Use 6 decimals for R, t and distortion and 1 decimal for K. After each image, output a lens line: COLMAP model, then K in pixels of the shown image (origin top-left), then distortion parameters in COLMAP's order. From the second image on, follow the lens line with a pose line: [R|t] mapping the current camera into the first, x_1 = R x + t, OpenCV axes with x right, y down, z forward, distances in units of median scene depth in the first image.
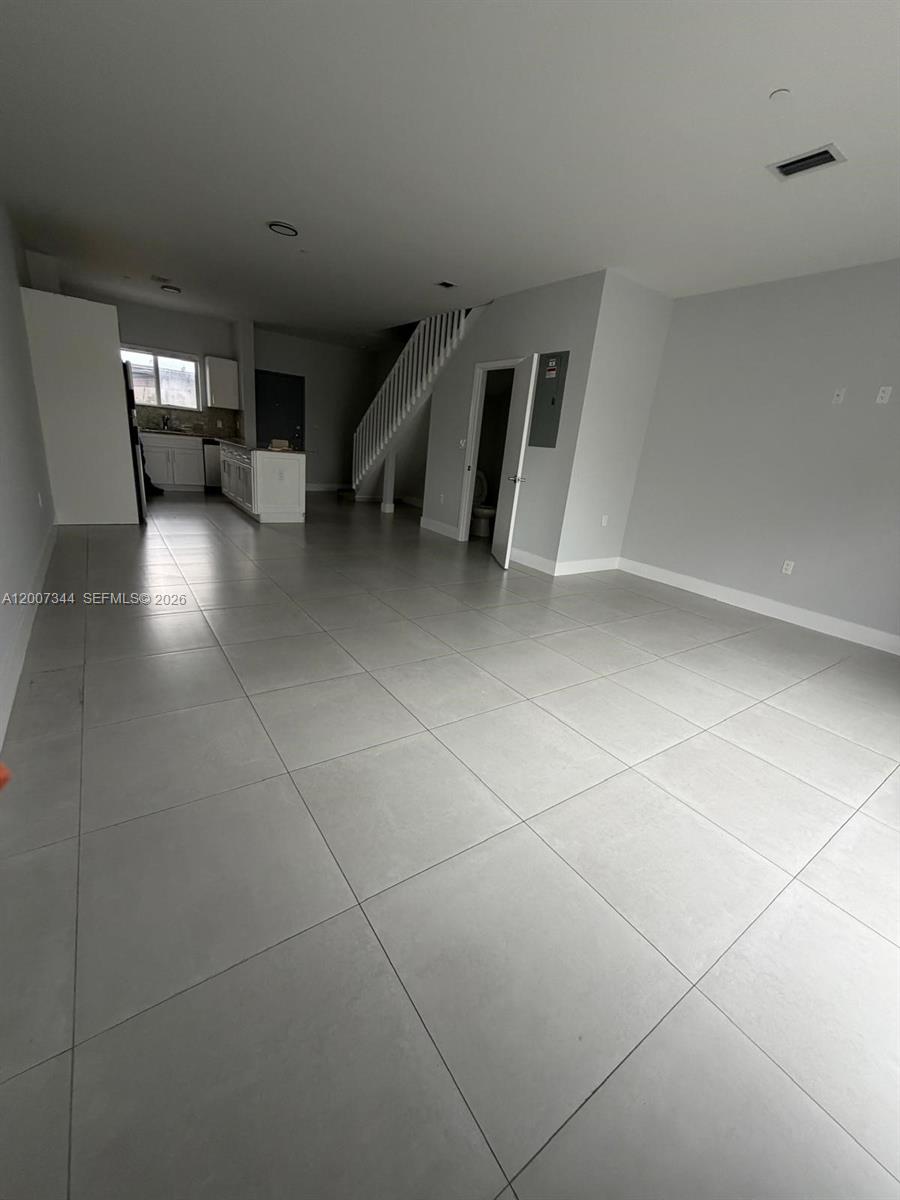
lens RADIAL K [[480.7, 0, 455.1], [0, 480.7, 599.4], [0, 0, 1]] dist [0.003829, 0.000024]
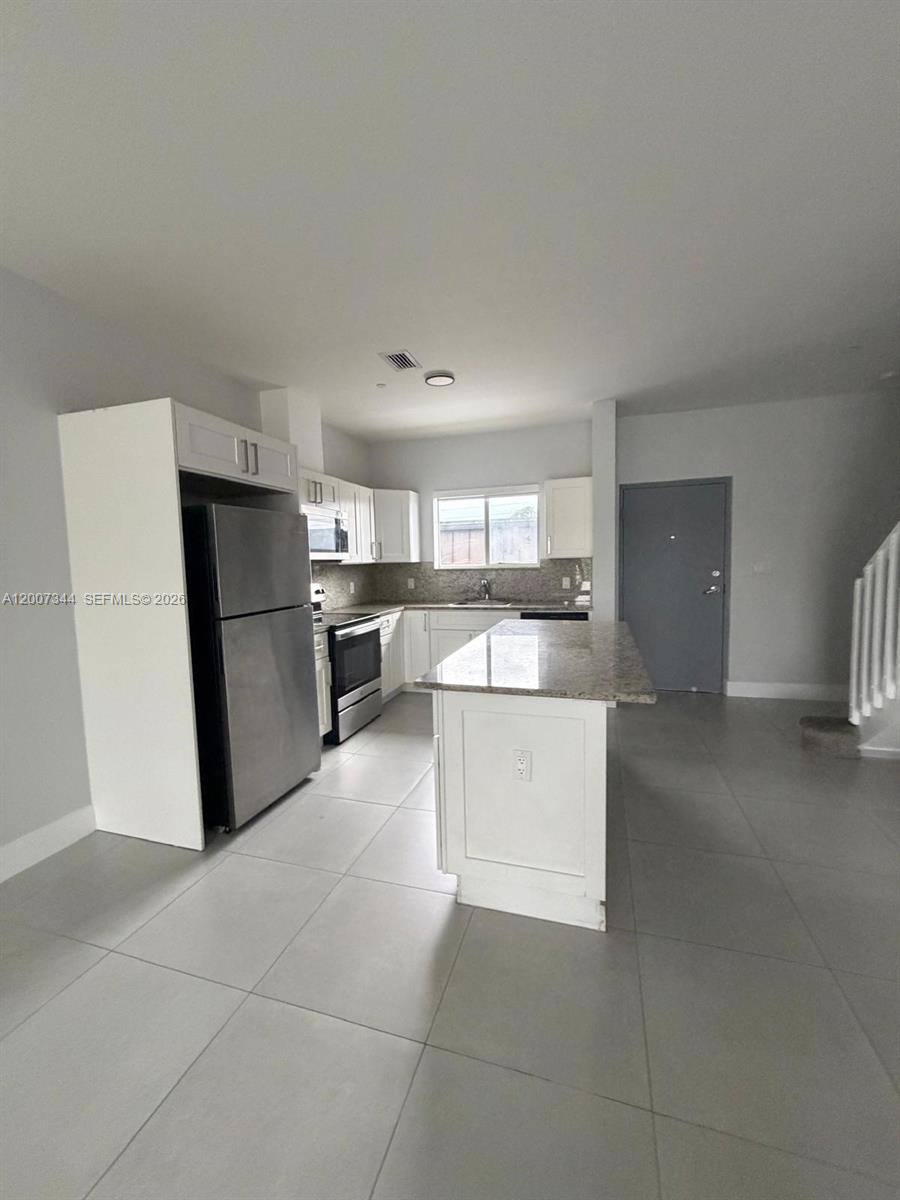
lens RADIAL K [[480.7, 0, 449.8], [0, 480.7, 599.5], [0, 0, 1]] dist [0.003829, 0.000024]
pose [[0.601936, -0.048459, -0.797073, -0.182751], [-0.166392, 0.968636, -0.184546, -0.372563], [0.781016, 0.243711, 0.574994, 0.969126]]
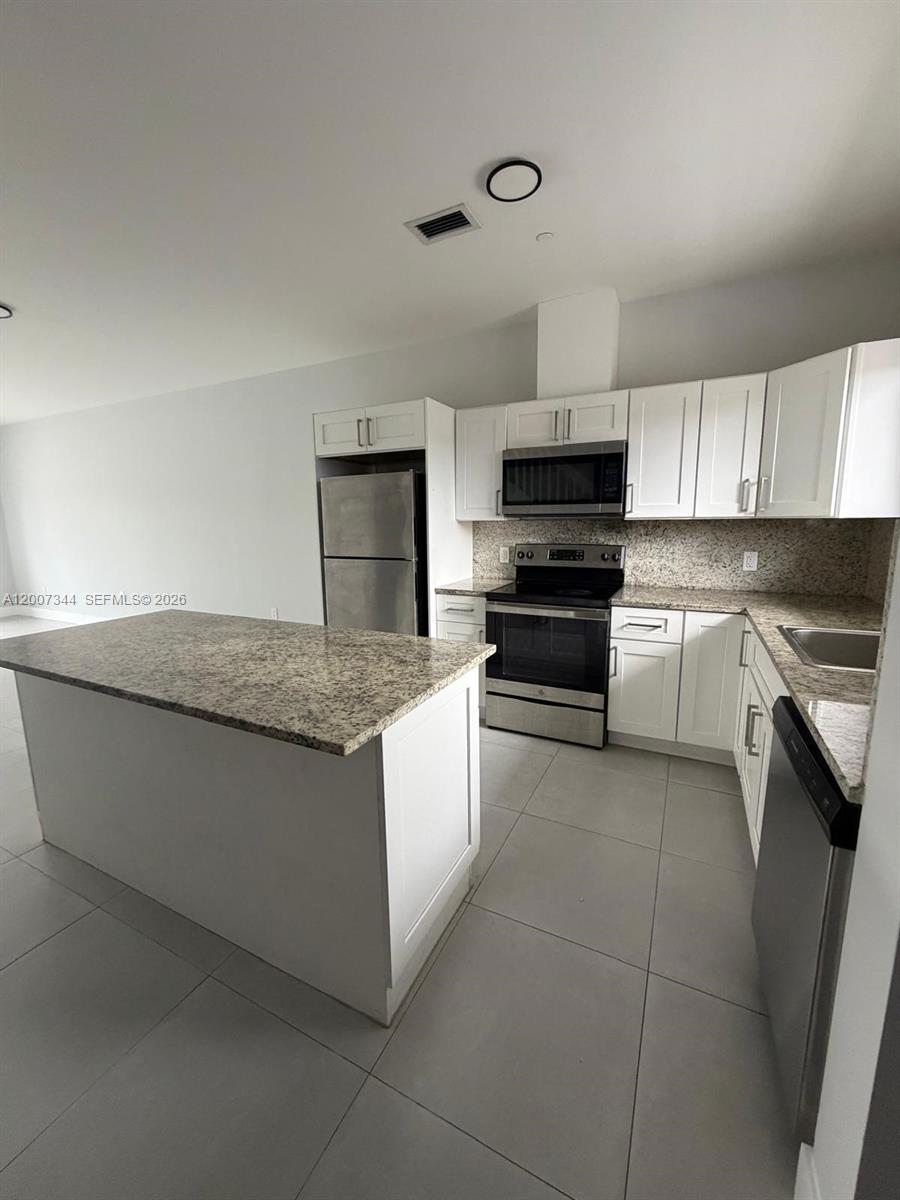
lens RADIAL K [[480.7, 0, 446.9], [0, 480.7, 601.8], [0, 0, 1]] dist [0.003829, 0.000024]
pose [[-0.880811, -0.013705, -0.473270, -0.533074], [-0.221088, 0.895817, 0.385529, -0.662206], [0.418680, 0.444212, -0.792075, 1.750106]]
